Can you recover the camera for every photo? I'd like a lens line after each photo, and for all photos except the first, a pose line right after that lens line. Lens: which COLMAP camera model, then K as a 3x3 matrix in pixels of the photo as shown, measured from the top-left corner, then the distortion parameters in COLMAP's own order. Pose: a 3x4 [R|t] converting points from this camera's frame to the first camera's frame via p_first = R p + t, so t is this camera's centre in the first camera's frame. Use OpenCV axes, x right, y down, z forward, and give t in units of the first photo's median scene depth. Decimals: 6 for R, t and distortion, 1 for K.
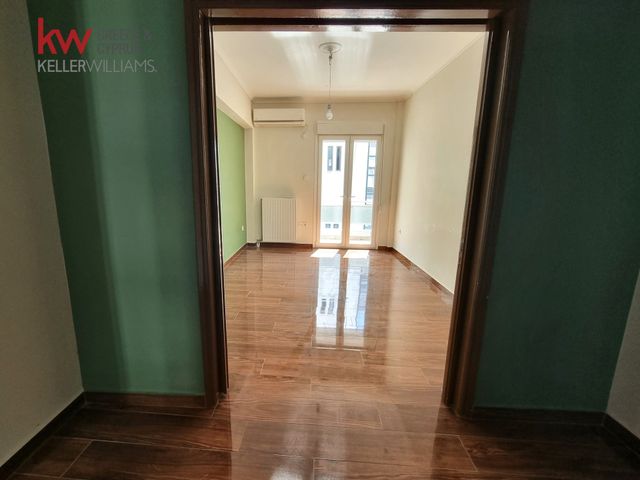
lens RADIAL K [[294.1, 0, 287.7], [0, 294.1, 239.9], [0, 0, 1]] dist [0.020791, -0.000055]
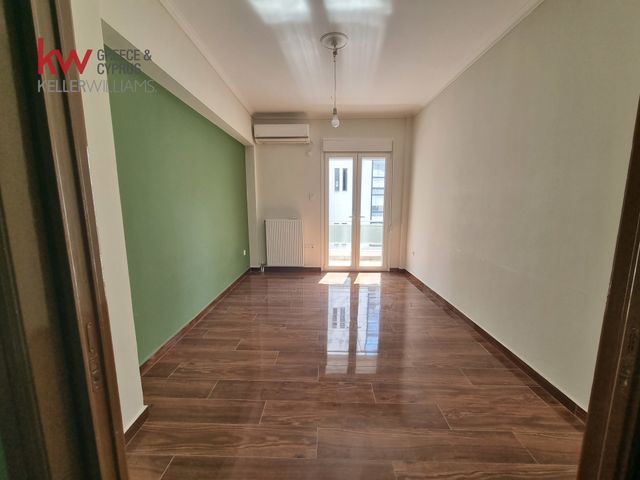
lens RADIAL K [[273.8, 0, 312.7], [0, 273.8, 242.9], [0, 0, 1]] dist [0.000030, -0.000226]
pose [[0.998638, -0.017990, 0.048966, 0.017943], [0.020230, 0.998753, -0.045636, -0.026069], [-0.048084, 0.046564, 0.997757, 0.135253]]
